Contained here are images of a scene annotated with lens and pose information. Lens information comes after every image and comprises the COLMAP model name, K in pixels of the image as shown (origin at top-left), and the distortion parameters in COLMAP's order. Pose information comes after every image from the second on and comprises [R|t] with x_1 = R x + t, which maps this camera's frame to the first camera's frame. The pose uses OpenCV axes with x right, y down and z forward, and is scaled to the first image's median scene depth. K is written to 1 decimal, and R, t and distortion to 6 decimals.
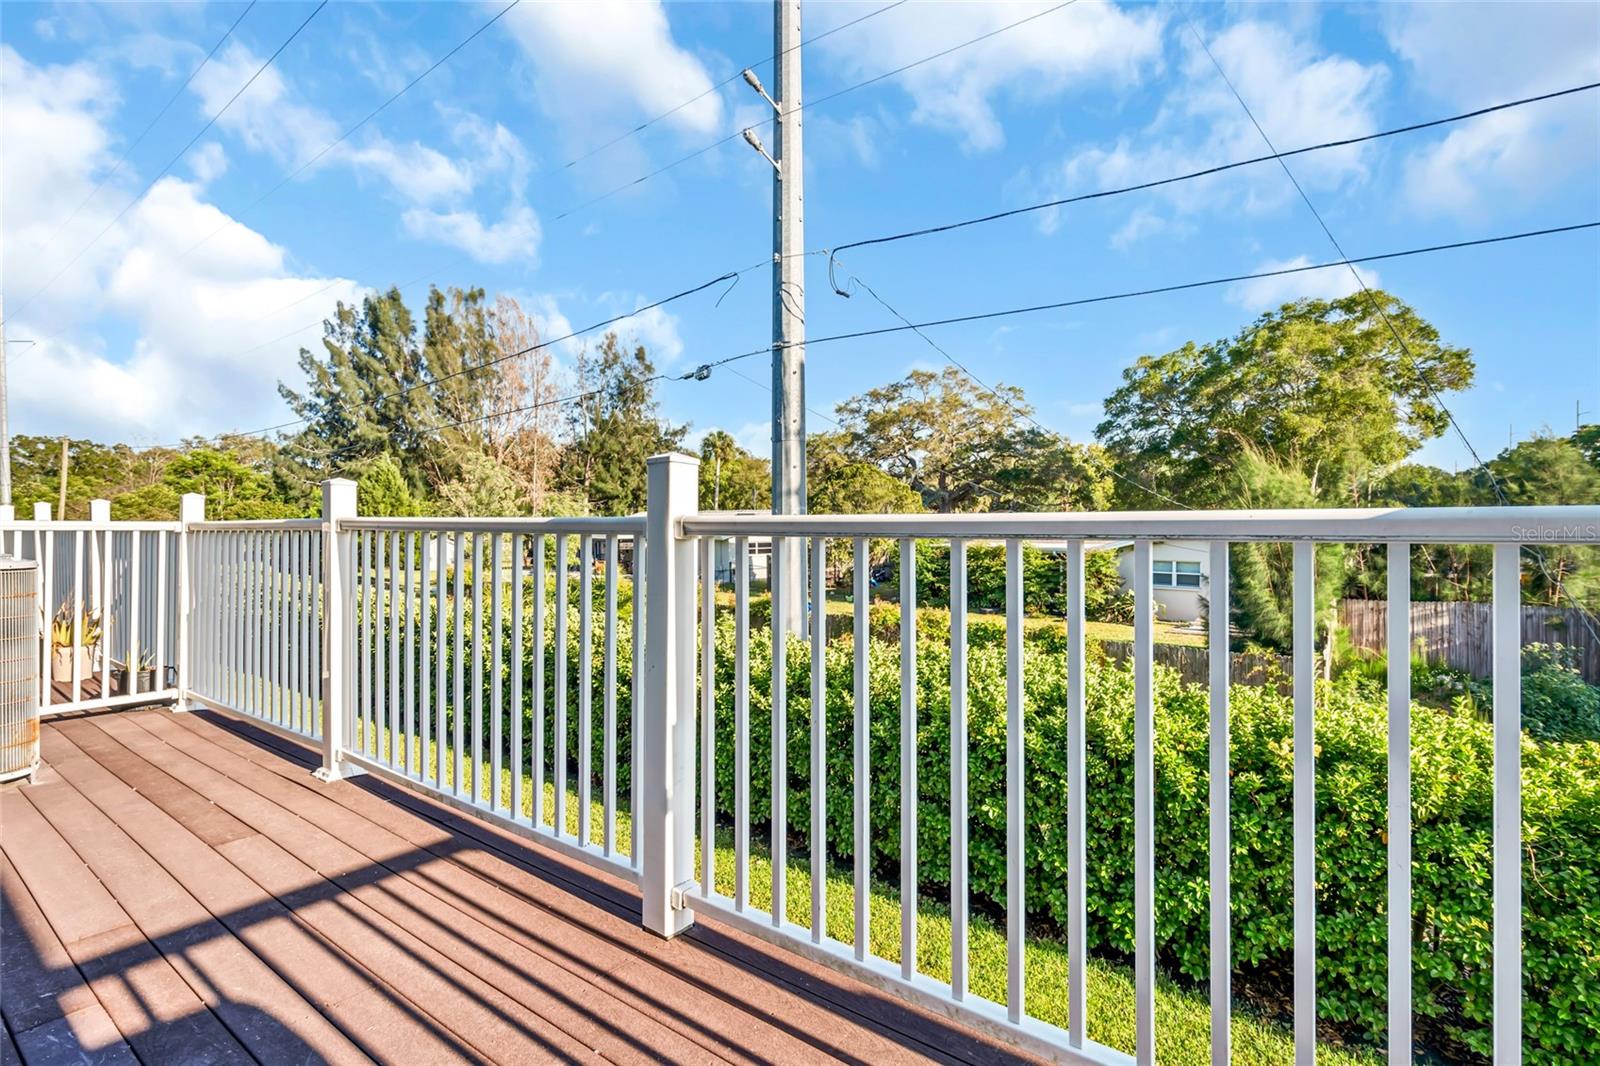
lens RADIAL K [[762.0, 0, 800.3], [0, 762.0, 539.9], [0, 0, 1]] dist [-0.005483, 0.001900]
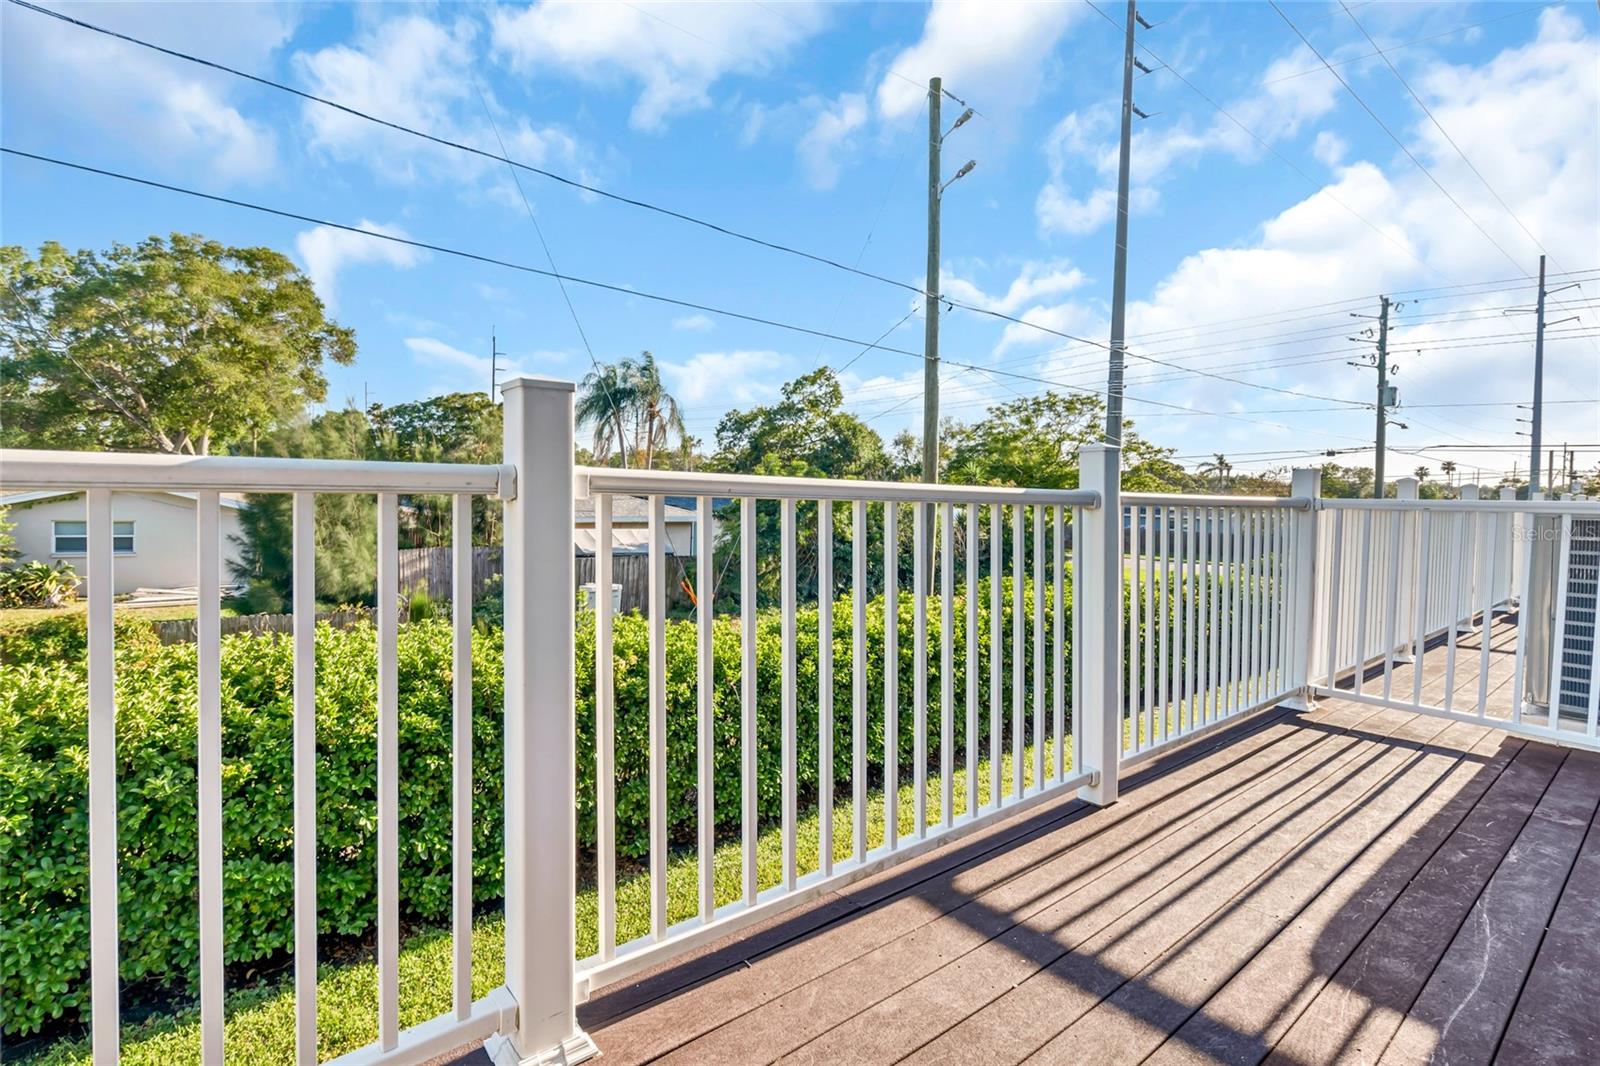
lens RADIAL K [[762.0, 0, 801.0], [0, 762.0, 520.0], [0, 0, 1]] dist [-0.005483, 0.001900]
pose [[0.229724, -0.028332, 0.972843, -0.415967], [-0.005105, 0.999527, 0.030314, -0.005500], [-0.973243, -0.011930, 0.229470, 0.318407]]
